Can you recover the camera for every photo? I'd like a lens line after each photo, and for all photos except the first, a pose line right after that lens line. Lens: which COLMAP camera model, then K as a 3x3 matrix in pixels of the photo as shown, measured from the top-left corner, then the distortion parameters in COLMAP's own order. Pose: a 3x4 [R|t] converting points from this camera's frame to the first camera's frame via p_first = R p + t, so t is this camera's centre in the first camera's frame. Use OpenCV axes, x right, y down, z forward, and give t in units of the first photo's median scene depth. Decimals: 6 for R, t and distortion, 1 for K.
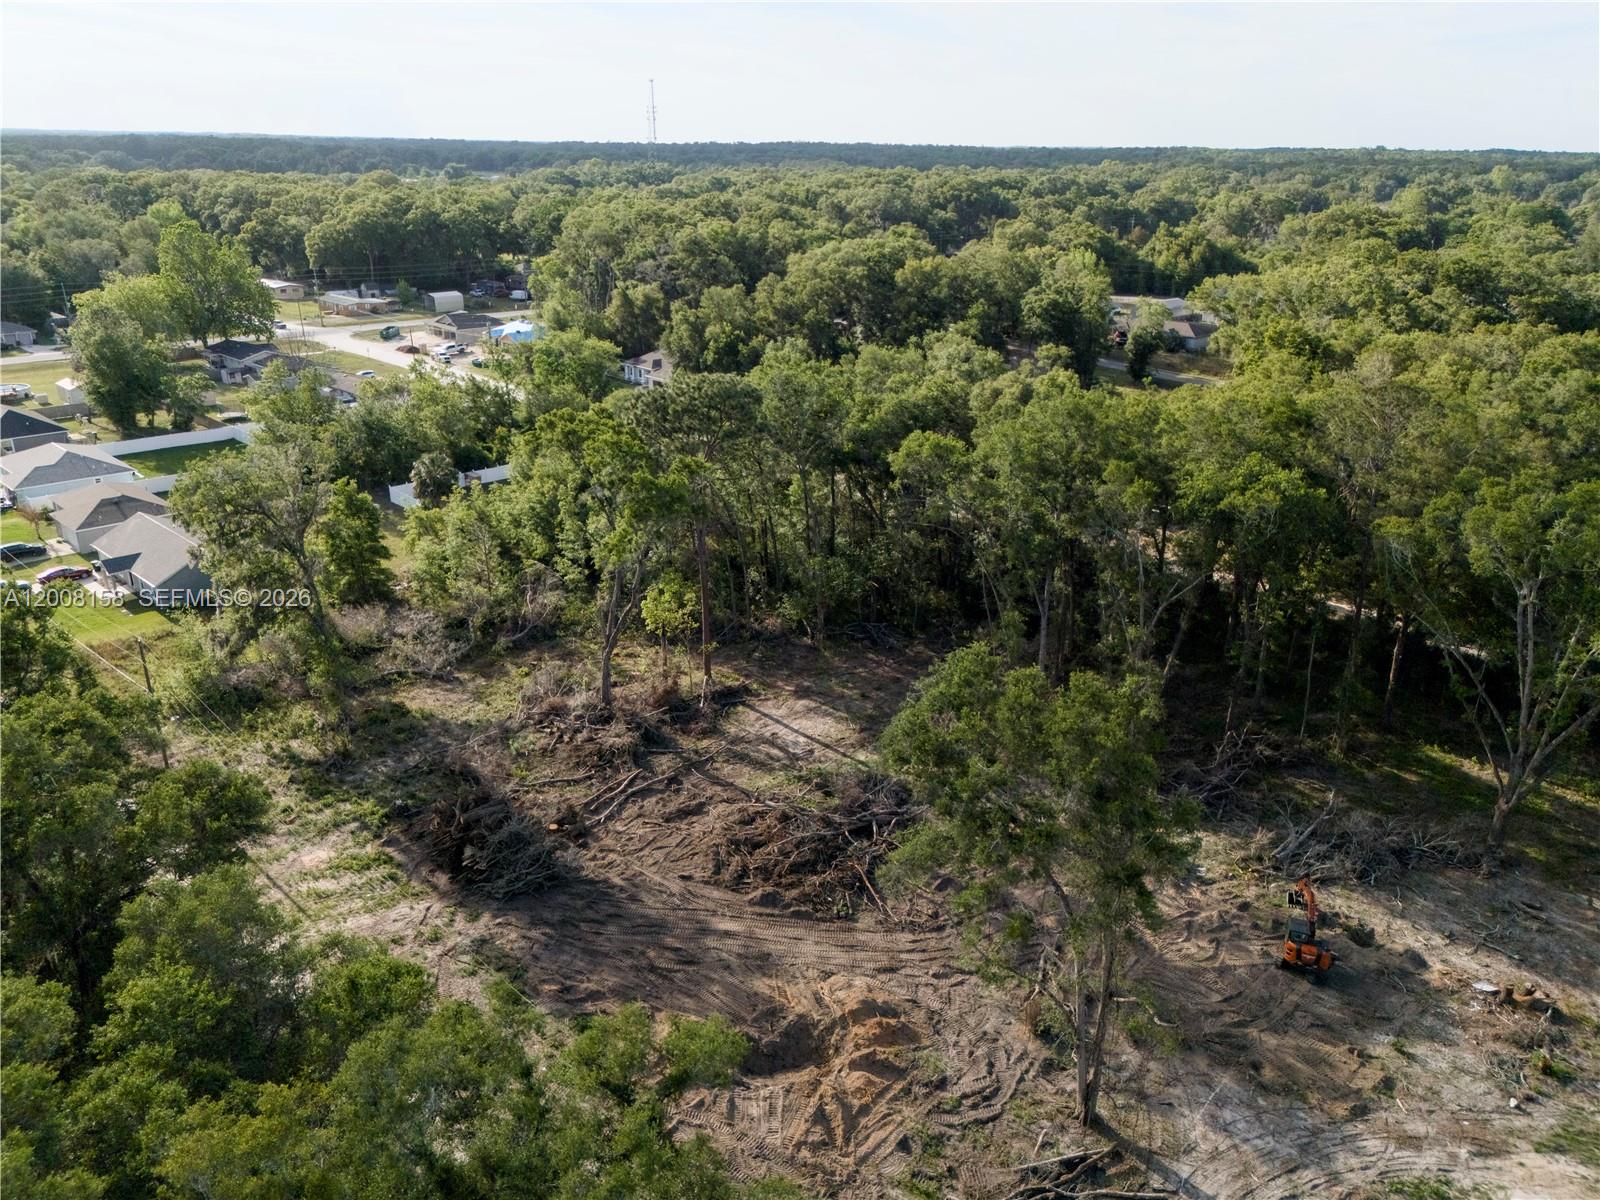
lens RADIAL K [[1181.2, 0, 801.5], [0, 1181.2, 601.9], [0, 0, 1]] dist [0.057331, -0.050696]
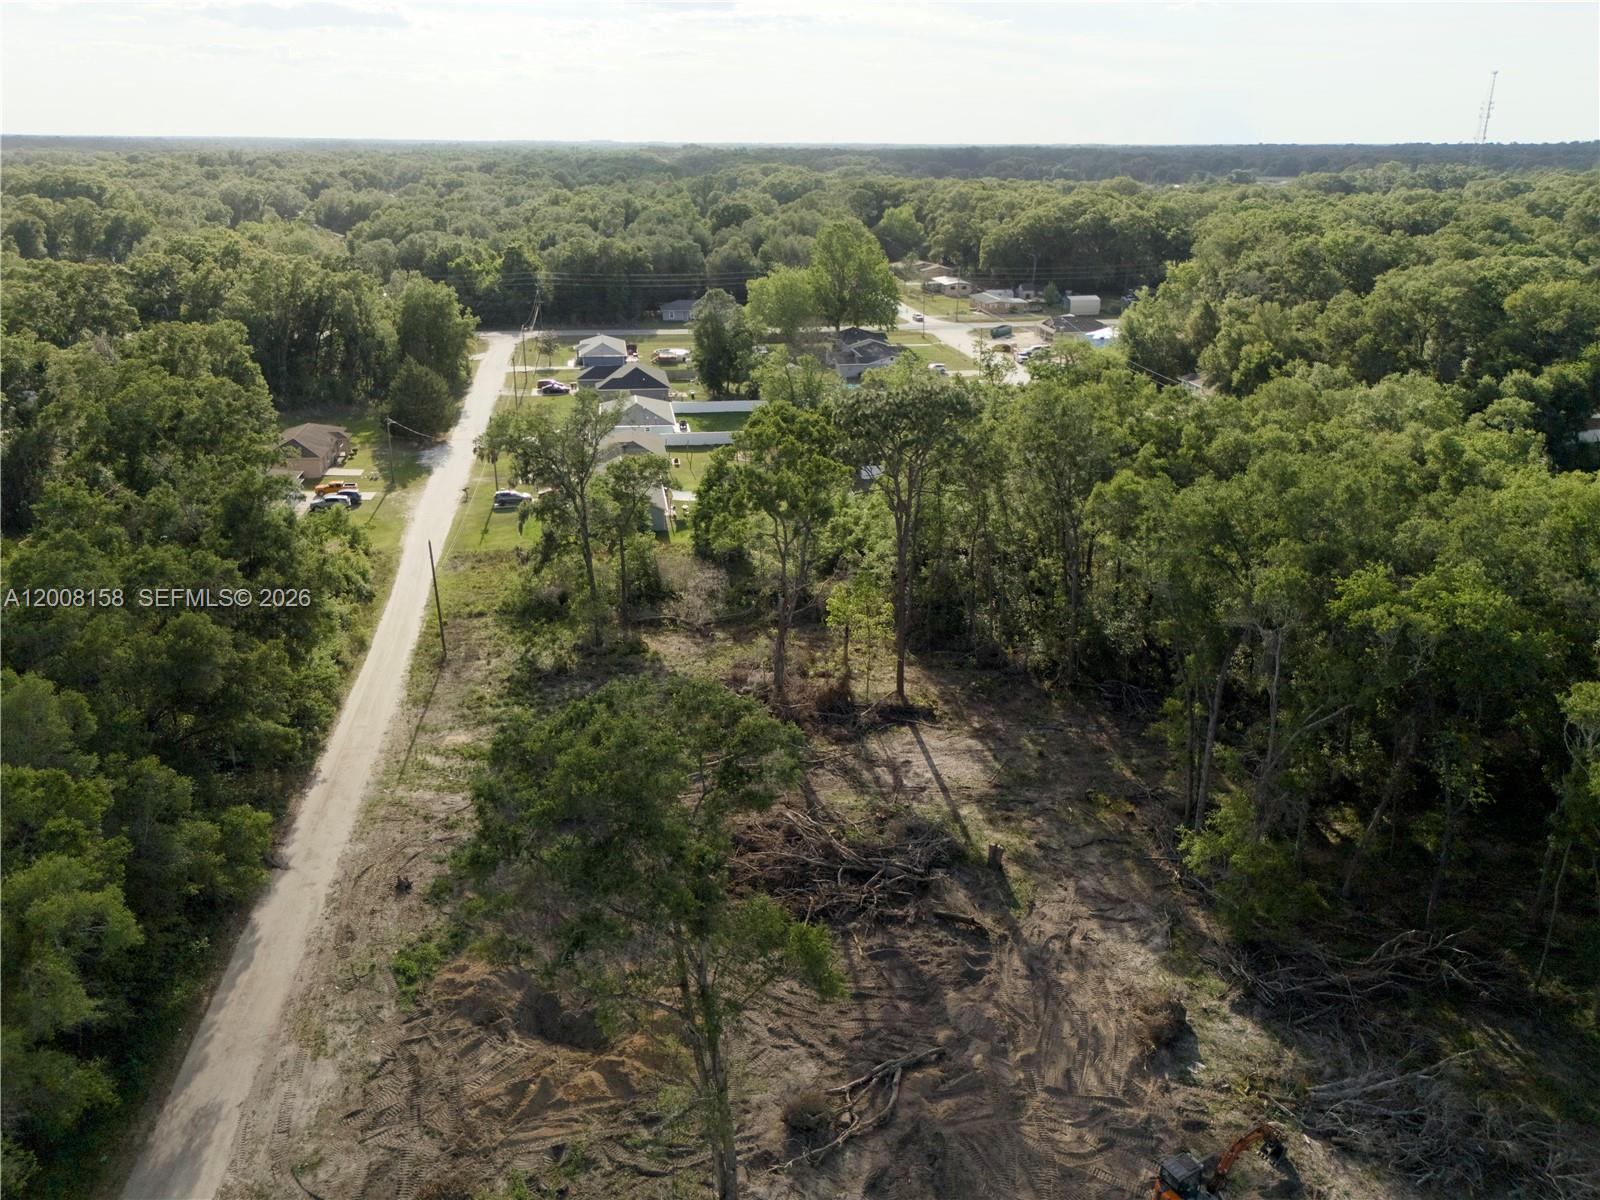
lens RADIAL K [[1181.2, 0, 797.2], [0, 1181.2, 602.4], [0, 0, 1]] dist [0.057331, -0.050696]
pose [[0.801421, 0.203823, -0.562299, 0.398220], [-0.206454, 0.976630, 0.059760, -0.049559], [0.561339, 0.068195, 0.824772, 0.149529]]
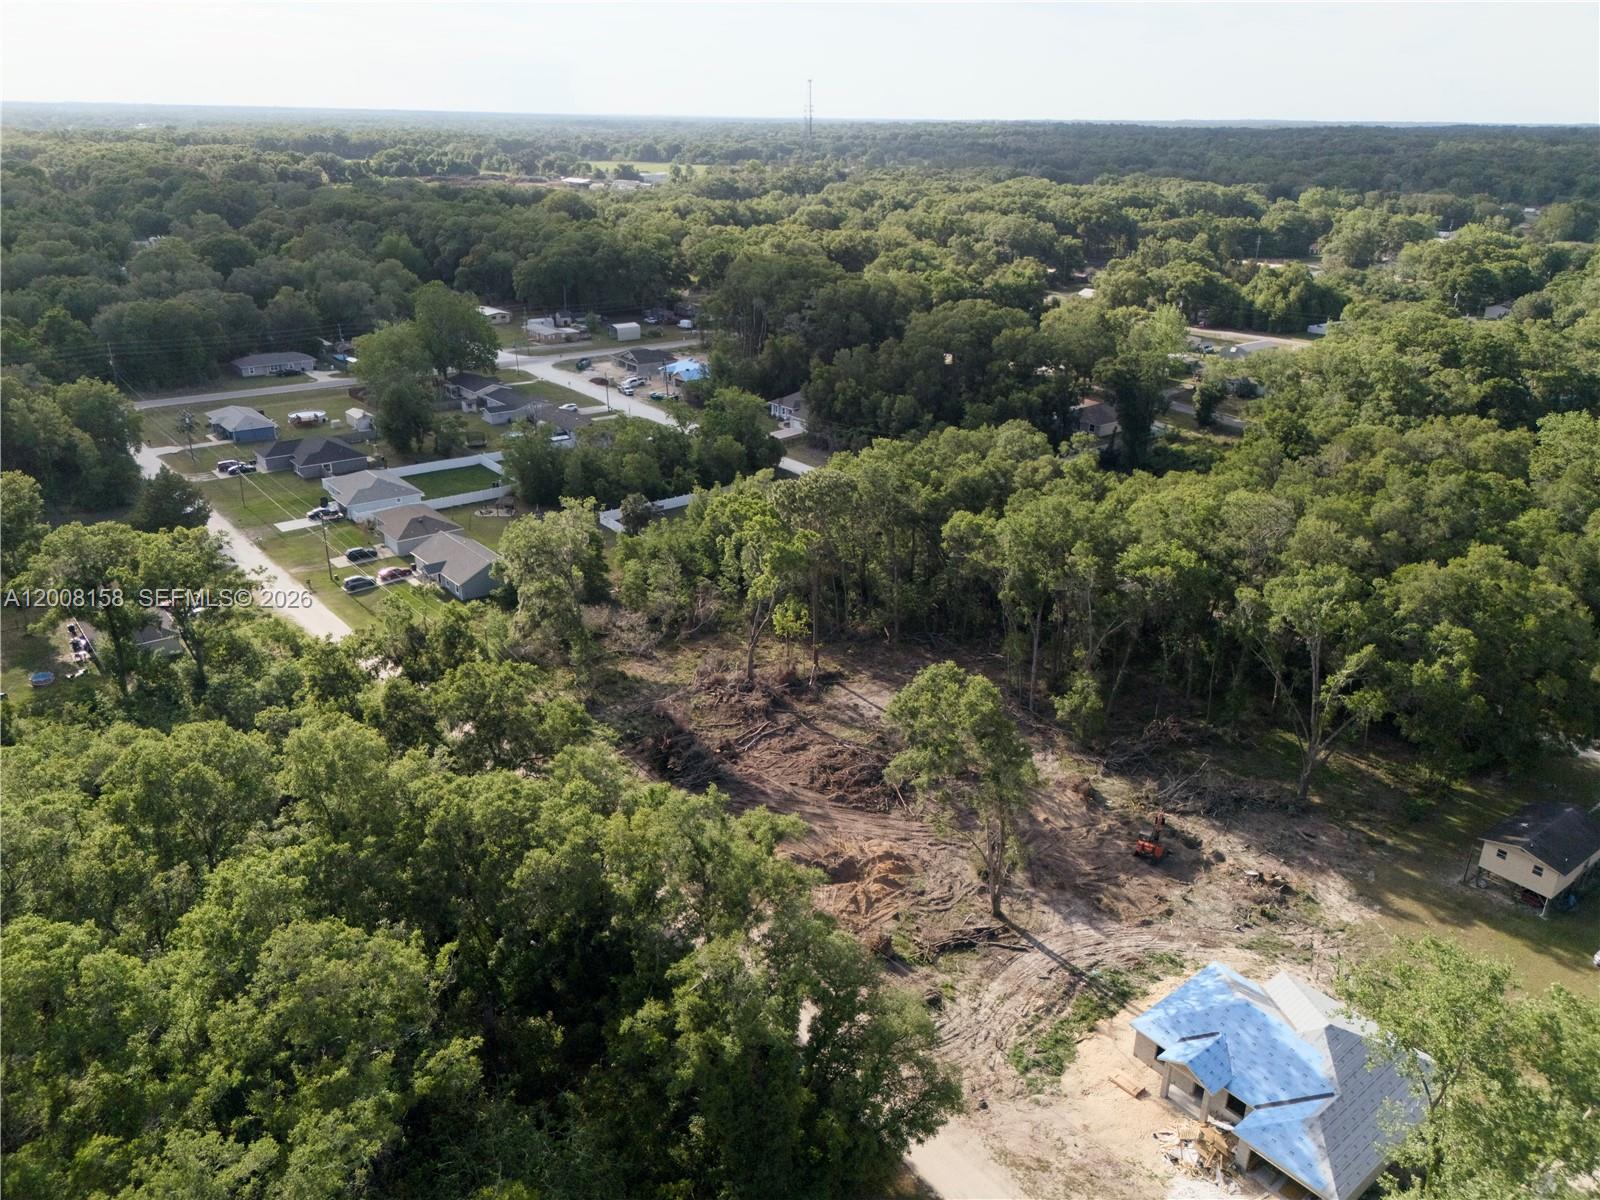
lens RADIAL K [[1181.2, 0, 797.1], [0, 1181.2, 610.9], [0, 0, 1]] dist [0.057331, -0.050696]
pose [[0.992041, 0.047000, -0.116818, 0.071855], [-0.043716, 0.998578, 0.030515, -0.052125], [0.118086, -0.025165, 0.992684, -0.516586]]
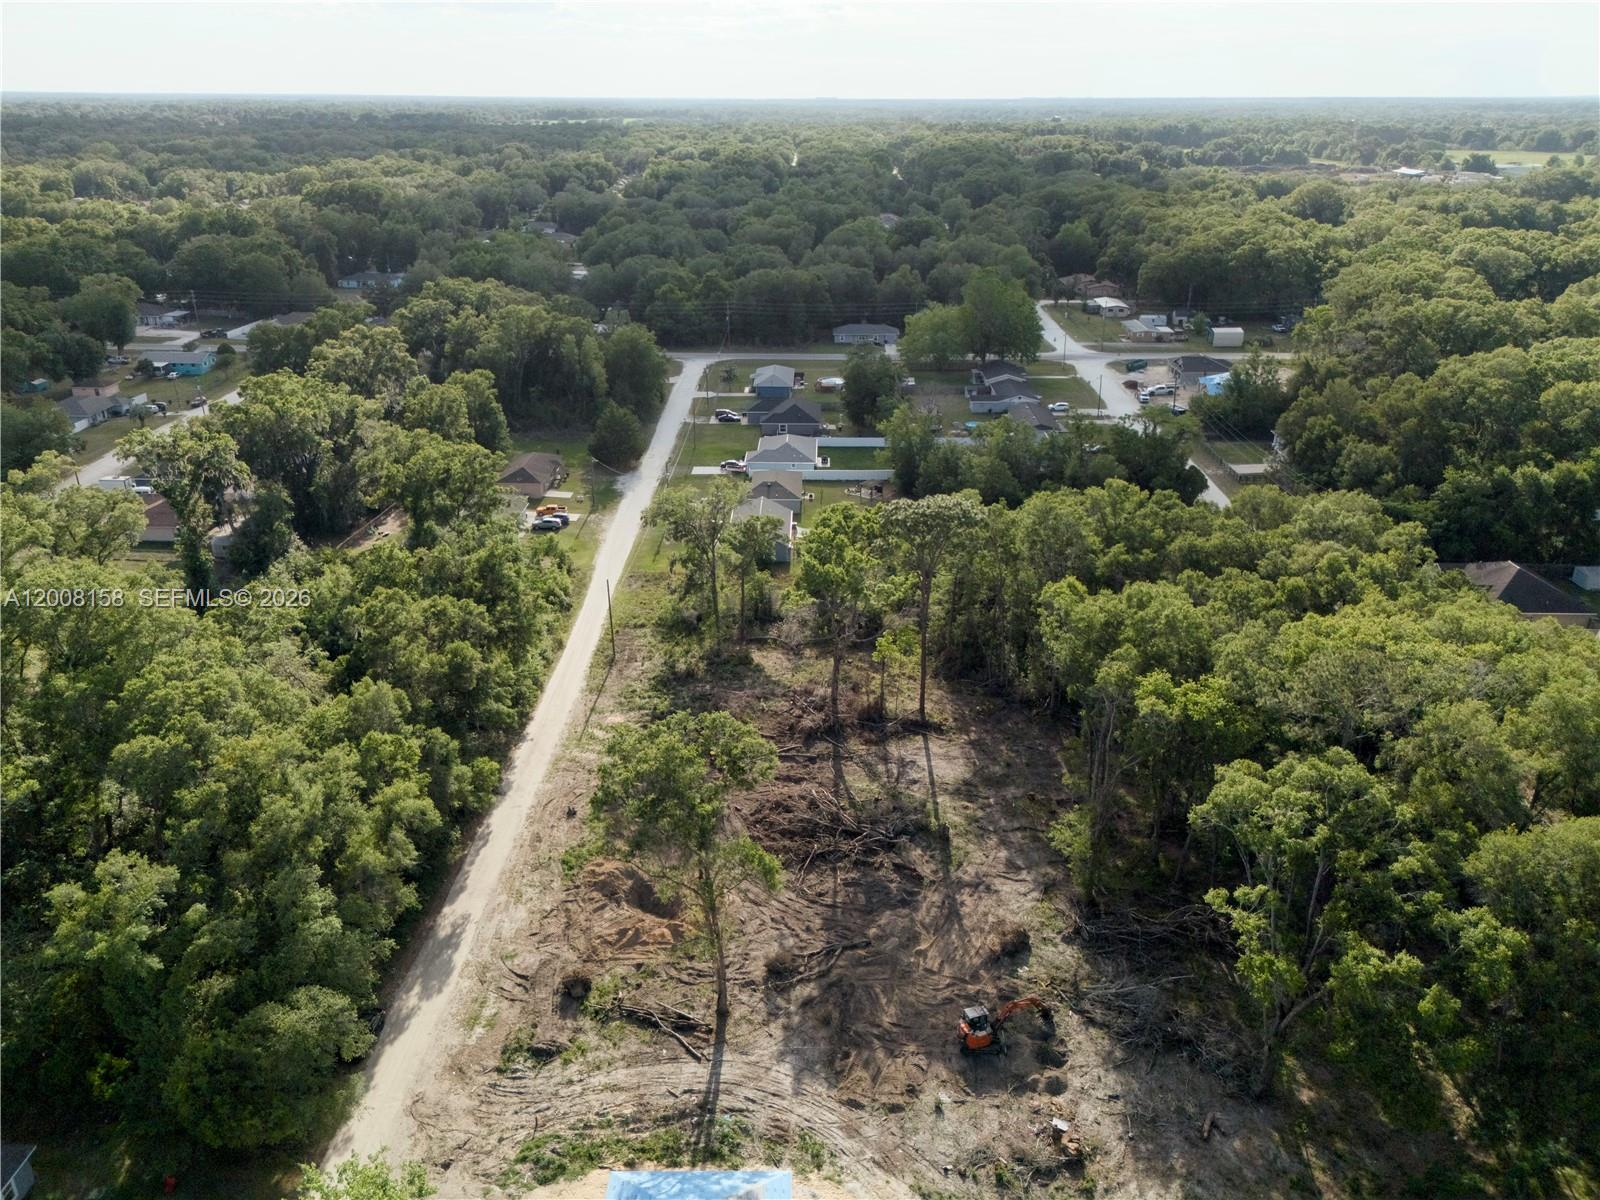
lens RADIAL K [[1181.2, 0, 795.5], [0, 1181.2, 603.7], [0, 0, 1]] dist [0.057331, -0.050696]
pose [[0.682398, 0.273250, -0.677988, 0.732649], [-0.252408, 0.958538, 0.132270, -0.201660], [0.686020, 0.080869, 0.723075, -0.094848]]
